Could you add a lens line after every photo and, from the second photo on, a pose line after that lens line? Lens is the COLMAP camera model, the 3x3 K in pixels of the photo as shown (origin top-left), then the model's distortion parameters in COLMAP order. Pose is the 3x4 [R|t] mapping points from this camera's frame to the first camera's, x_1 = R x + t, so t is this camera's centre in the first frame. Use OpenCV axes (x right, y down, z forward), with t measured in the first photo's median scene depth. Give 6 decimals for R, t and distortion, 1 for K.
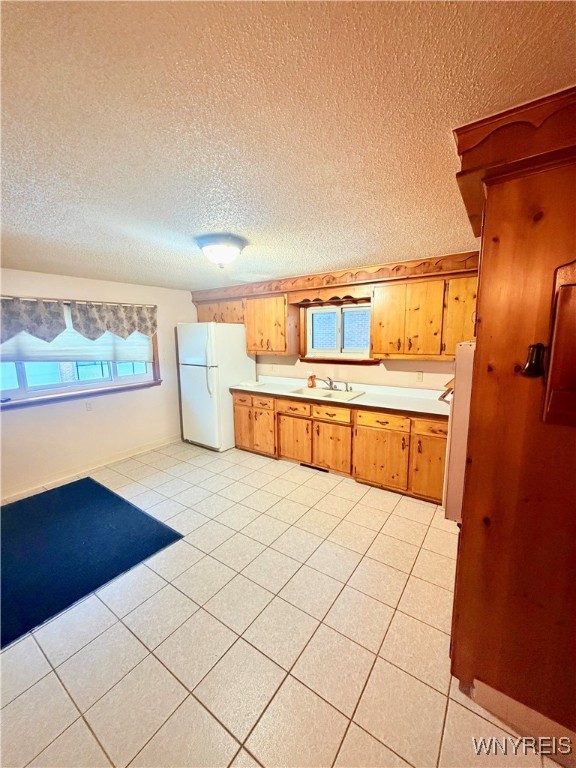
lens RADIAL K [[305.3, 0, 287.7], [0, 305.3, 381.4], [0, 0, 1]] dist [-0.000186, -0.000062]
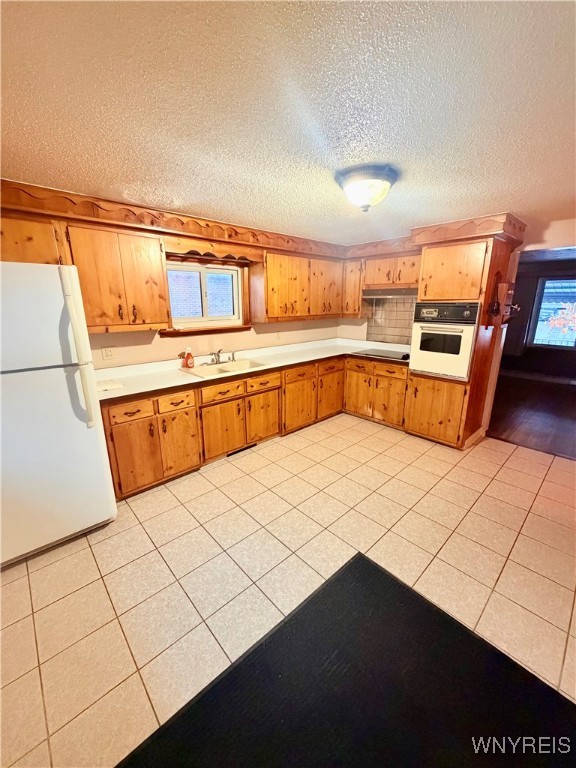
lens RADIAL K [[305.3, 0, 287.7], [0, 305.3, 381.4], [0, 0, 1]] dist [-0.000186, -0.000062]
pose [[0.207383, -0.234996, 0.949615, -0.707388], [0.150167, 0.966861, 0.206469, -0.079576], [-0.966665, 0.099783, 0.235800, 0.650327]]
